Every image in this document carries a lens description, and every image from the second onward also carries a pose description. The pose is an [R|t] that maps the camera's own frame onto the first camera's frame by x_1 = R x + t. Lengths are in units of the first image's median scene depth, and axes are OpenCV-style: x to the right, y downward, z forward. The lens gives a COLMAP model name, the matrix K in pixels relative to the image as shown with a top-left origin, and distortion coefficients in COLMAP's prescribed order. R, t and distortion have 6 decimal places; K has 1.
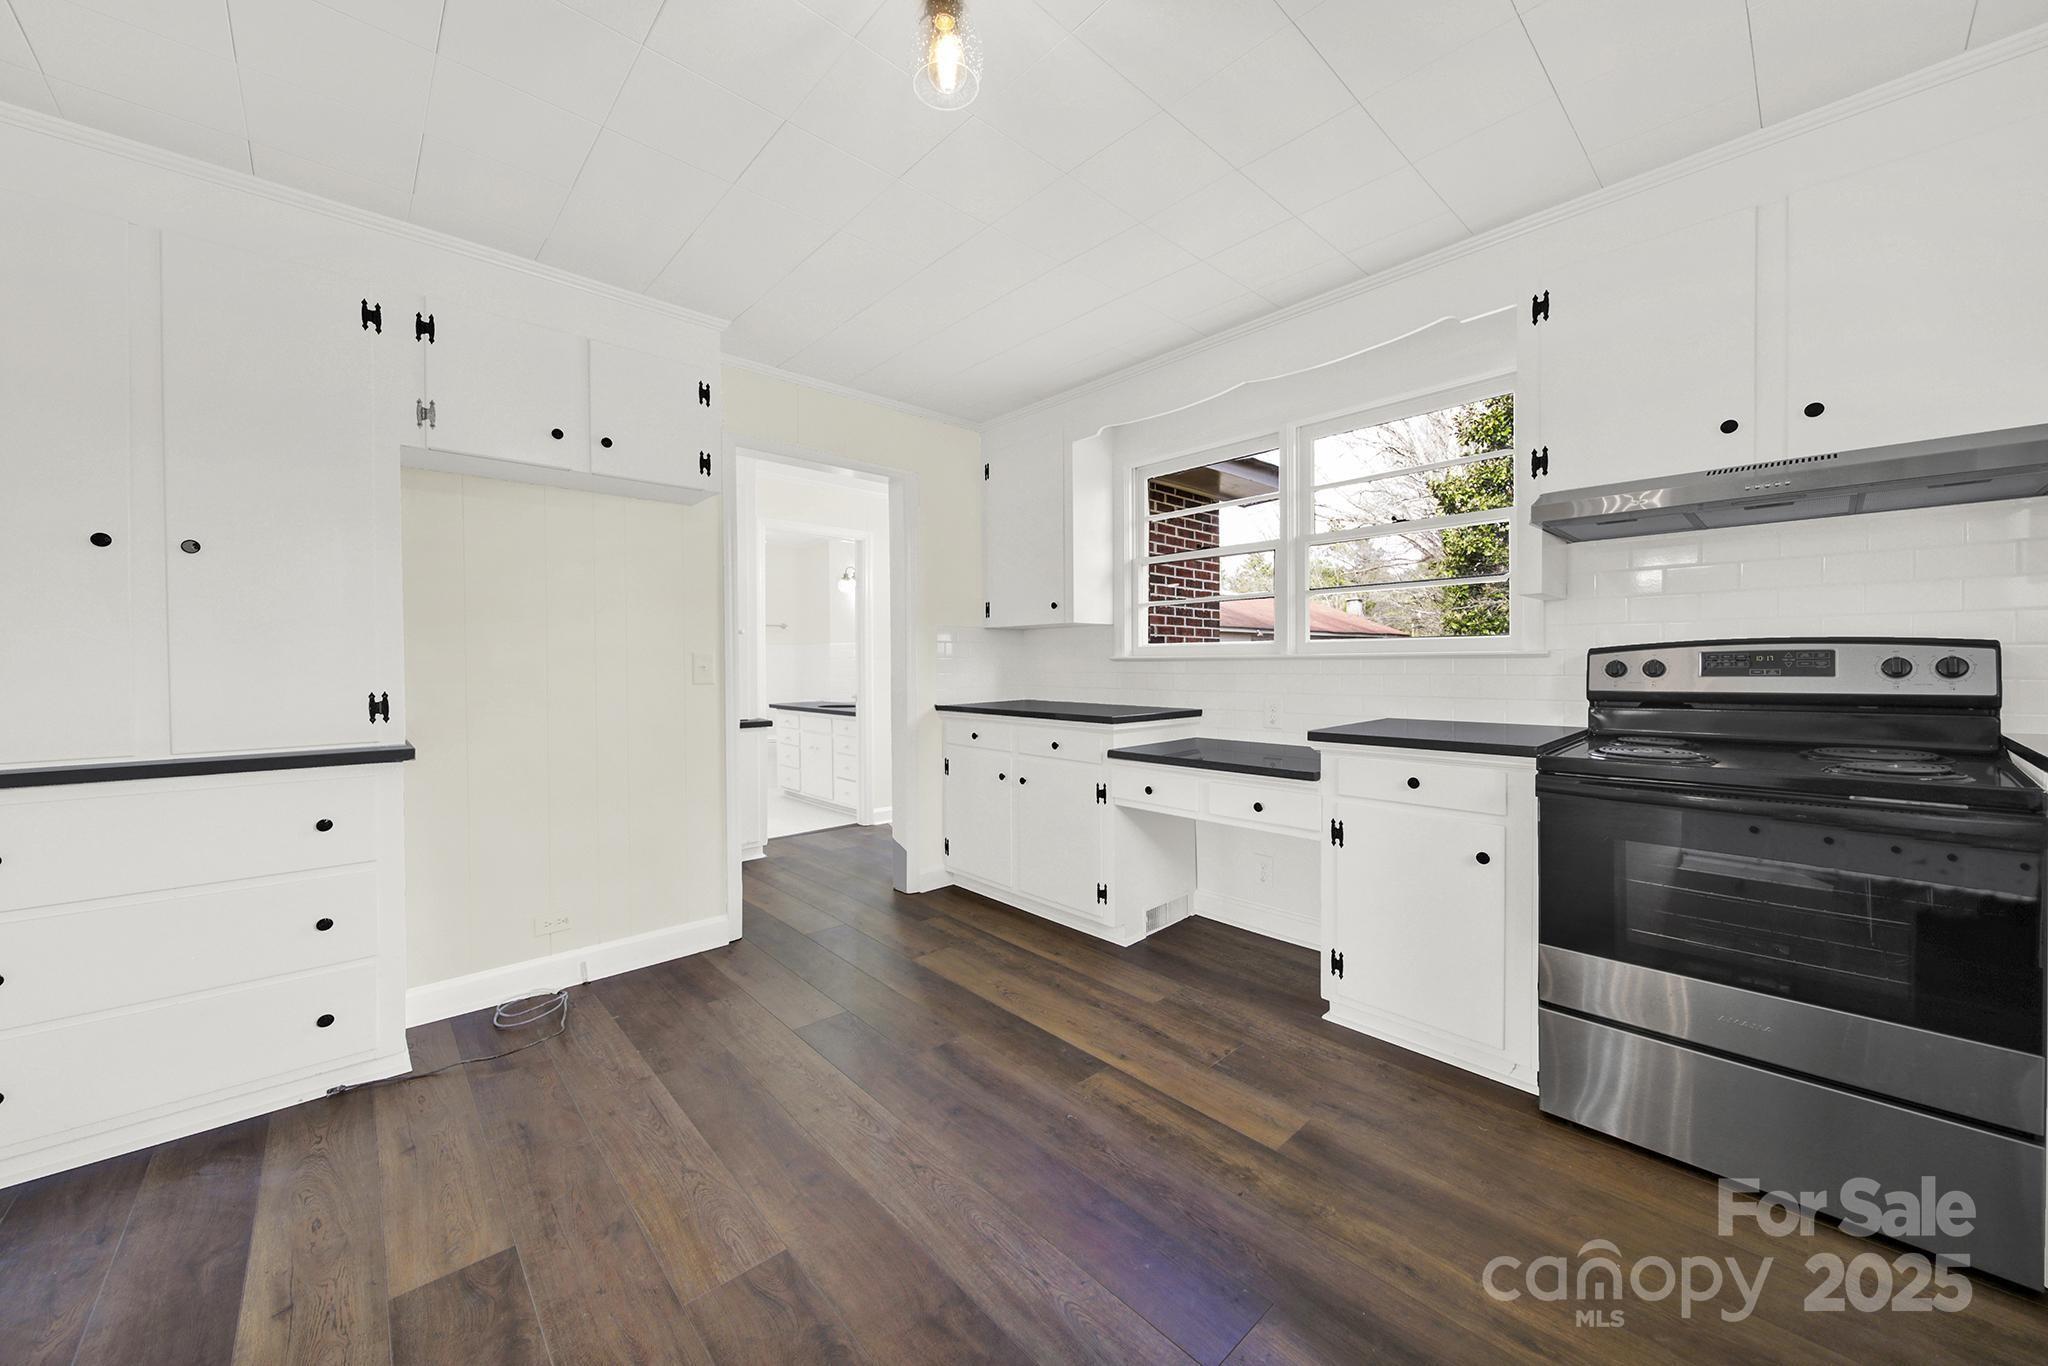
lens RADIAL K [[745.0, 0, 1027.8], [0, 745.0, 661.9], [0, 0, 1]] dist [-0.004438, -0.001014]
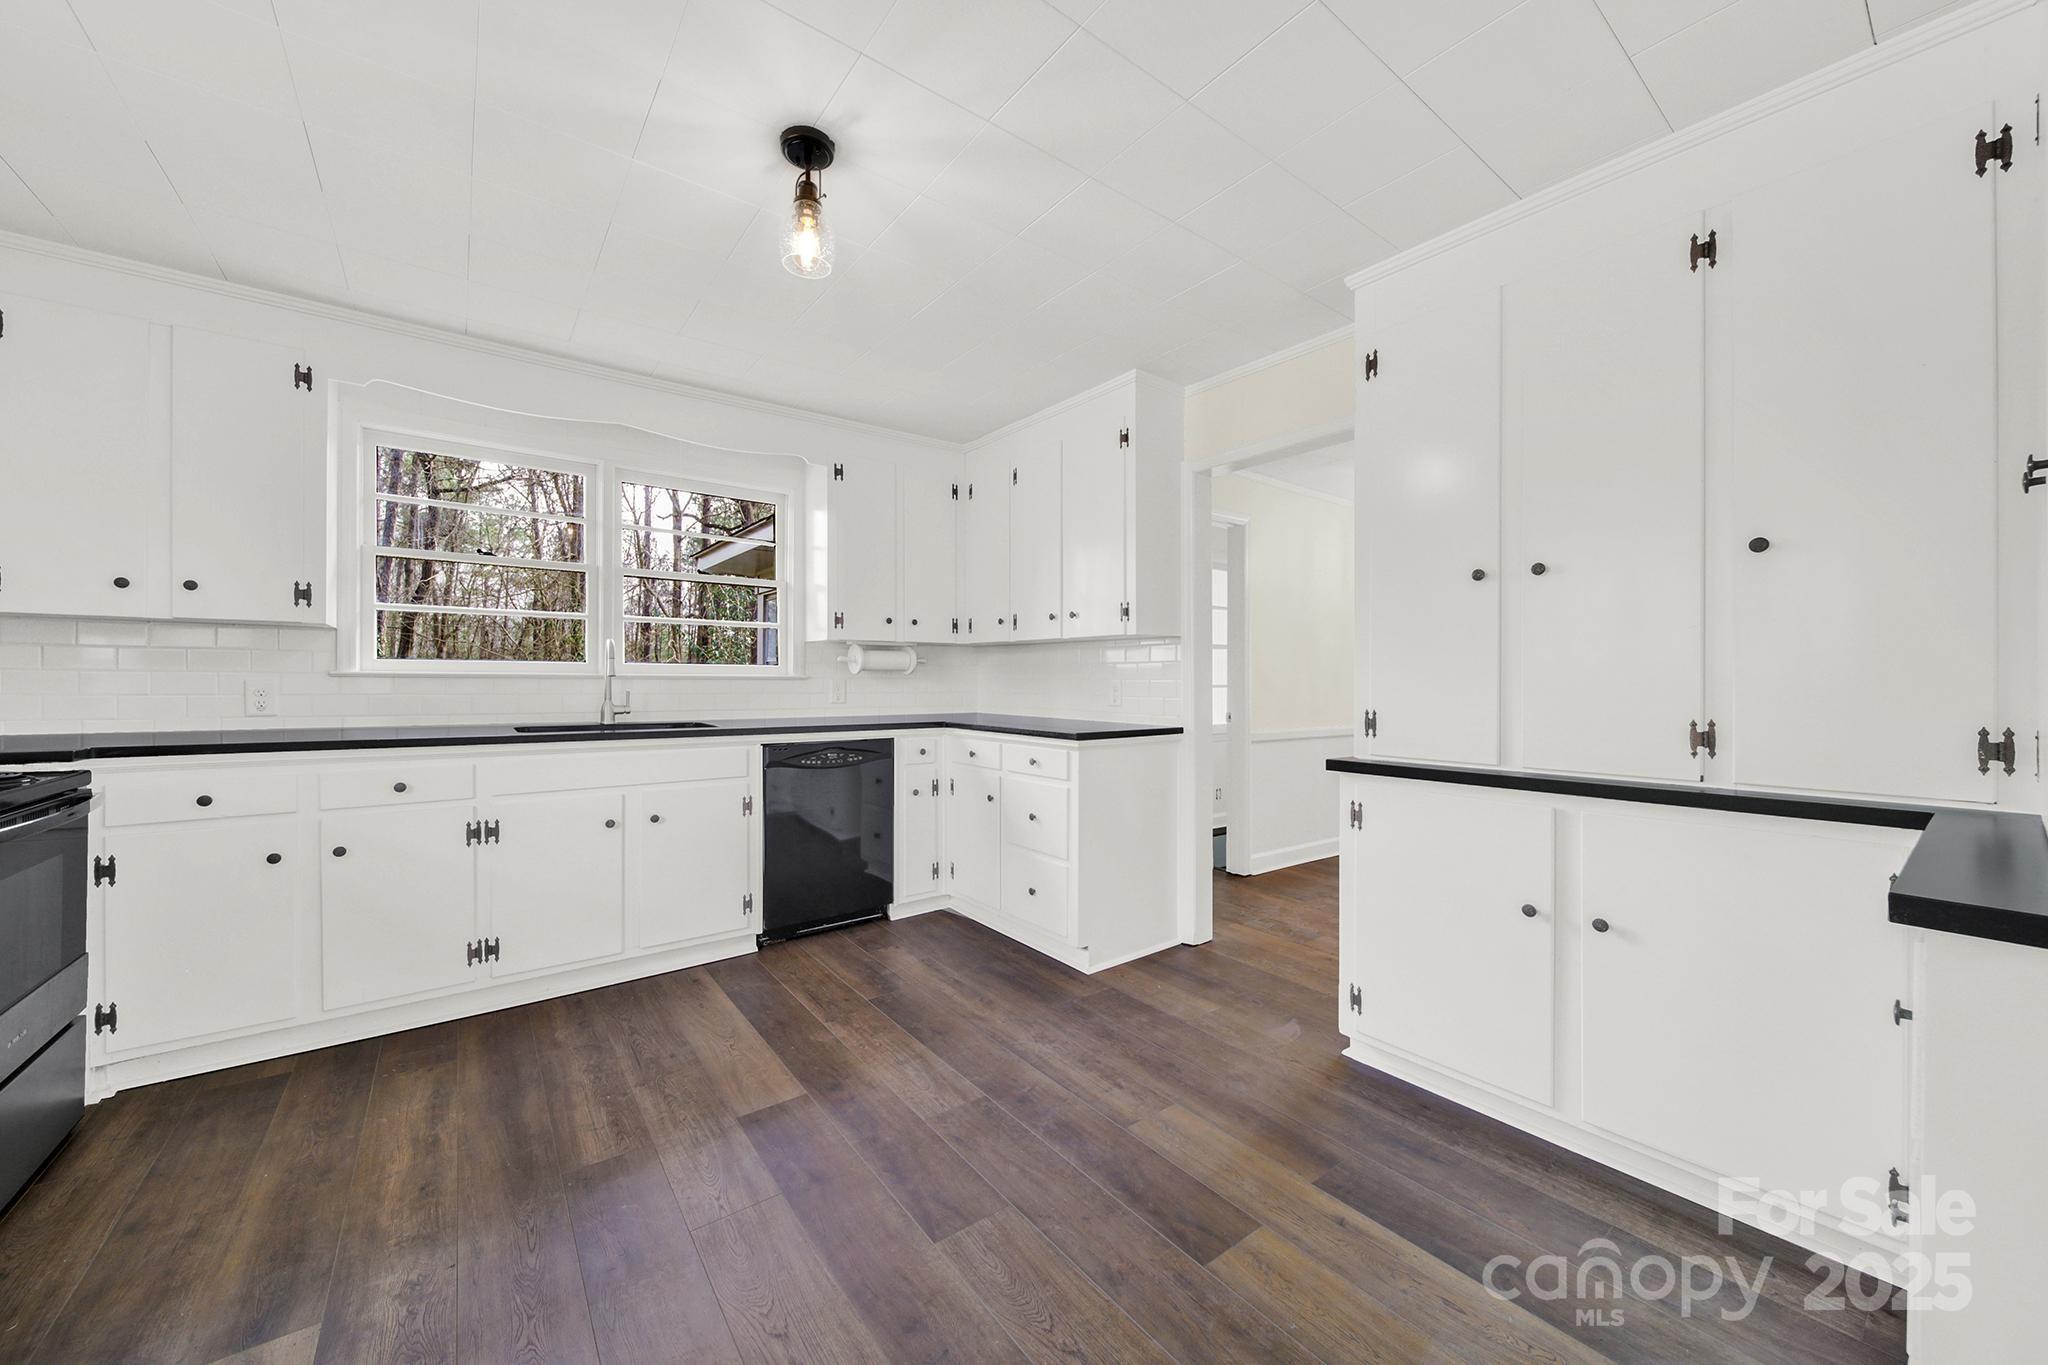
lens RADIAL K [[745.0, 0, 1016.1], [0, 745.0, 669.1], [0, 0, 1]] dist [-0.004438, -0.001014]
pose [[-0.993266, 0.003627, 0.115799, -0.393326], [0.001800, 0.999872, -0.015885, 0.000987], [-0.115842, -0.015569, -0.993146, 1.422615]]
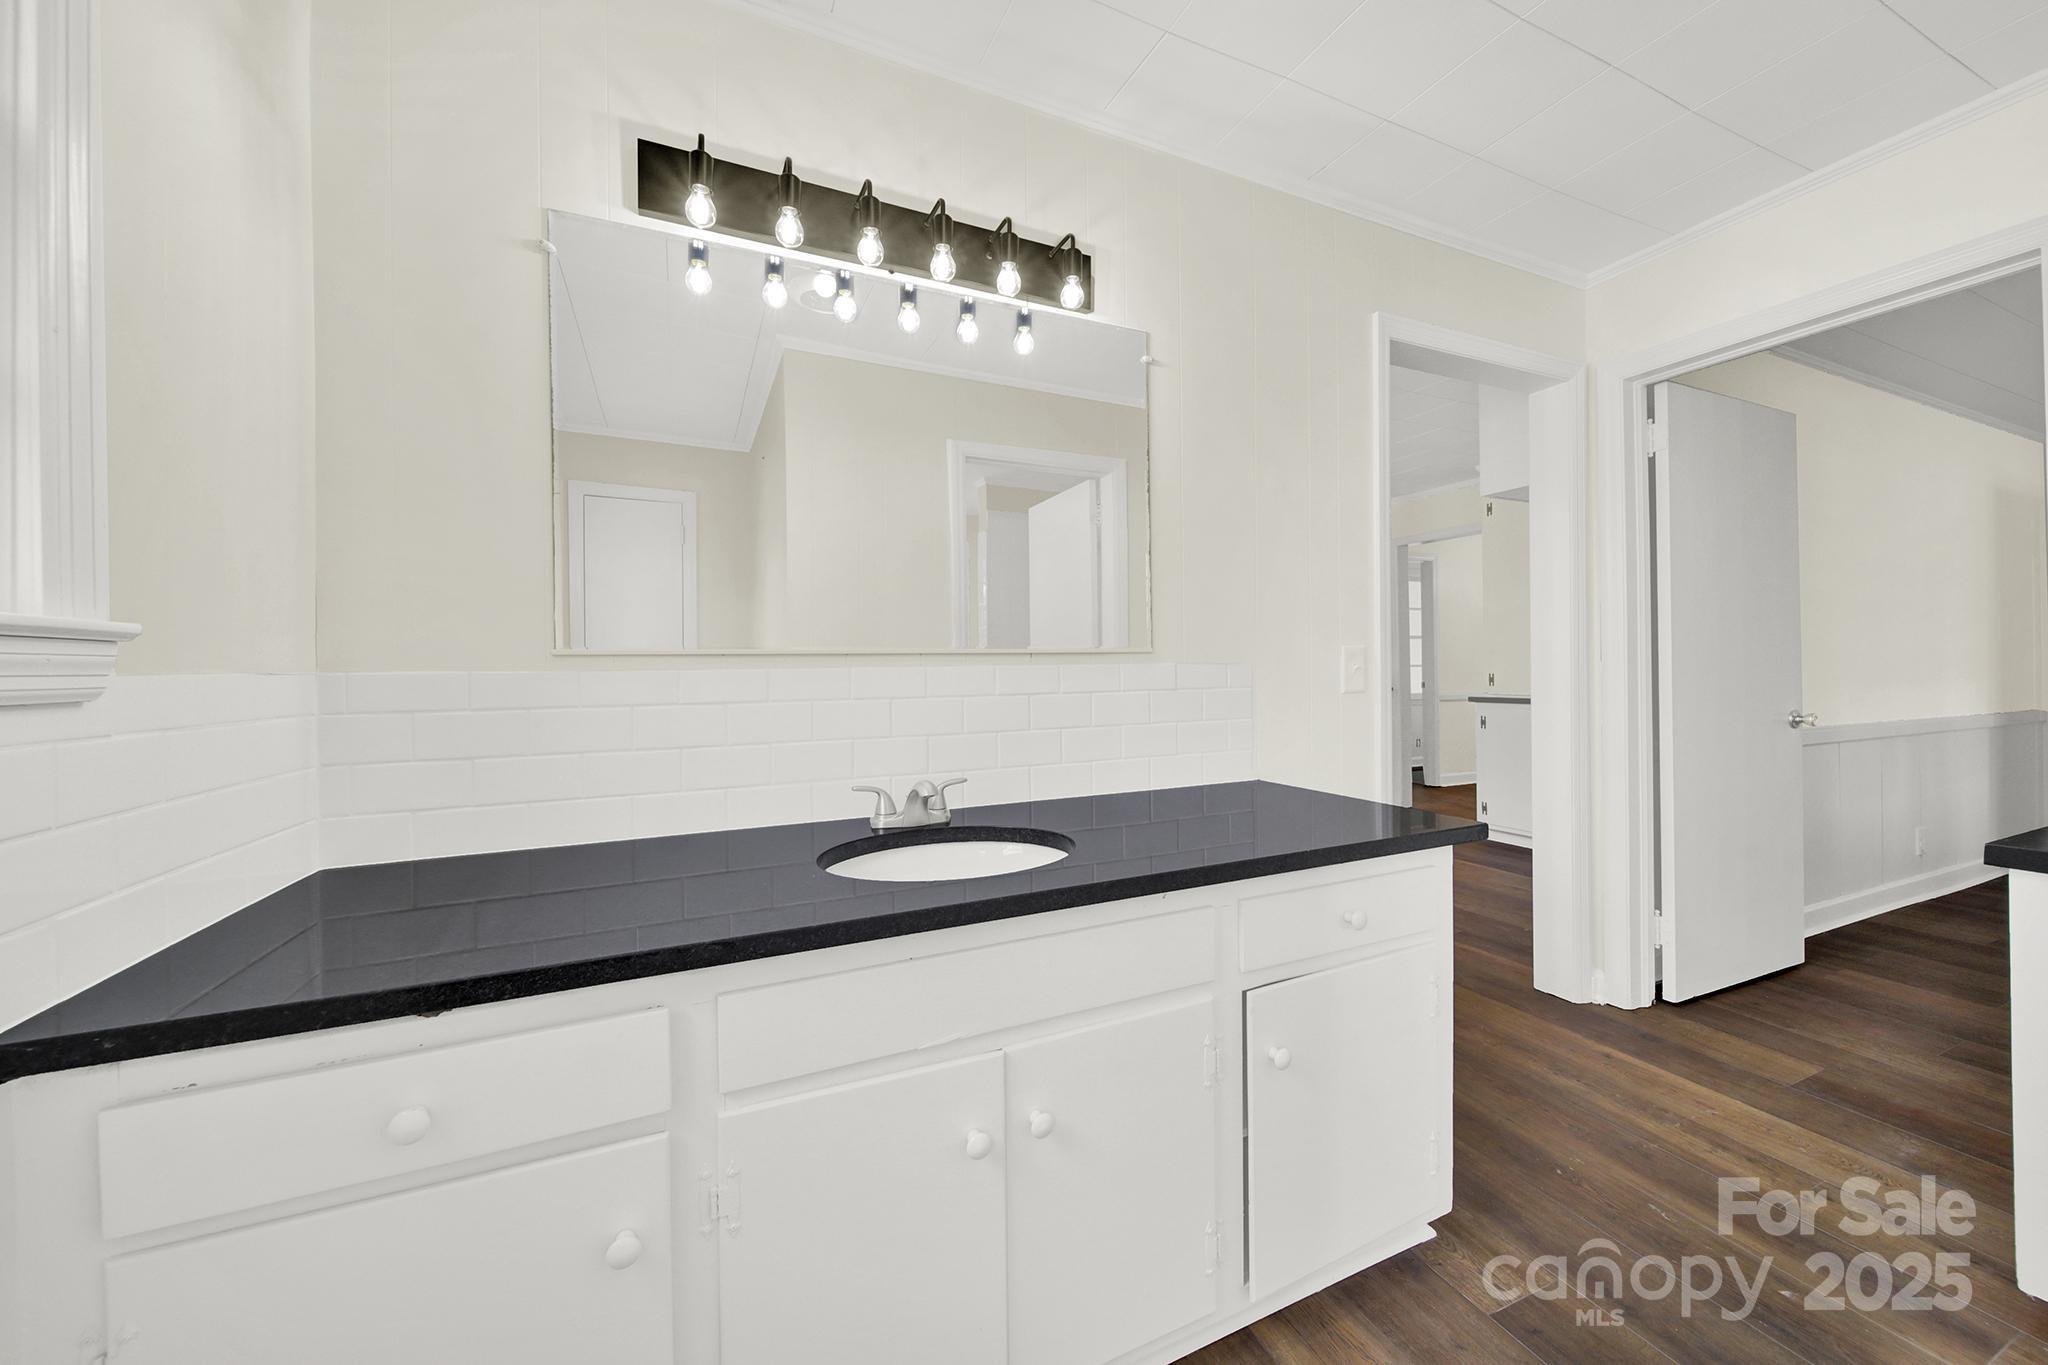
lens RADIAL K [[745.0, 0, 1033.7], [0, 745.0, 661.5], [0, 0, 1]] dist [-0.004438, -0.001014]
pose [[-0.947347, 0.015910, 0.319814, -0.167937], [0.018655, 0.999811, 0.005520, -0.034187], [-0.319665, 0.011196, -0.947464, 2.951727]]
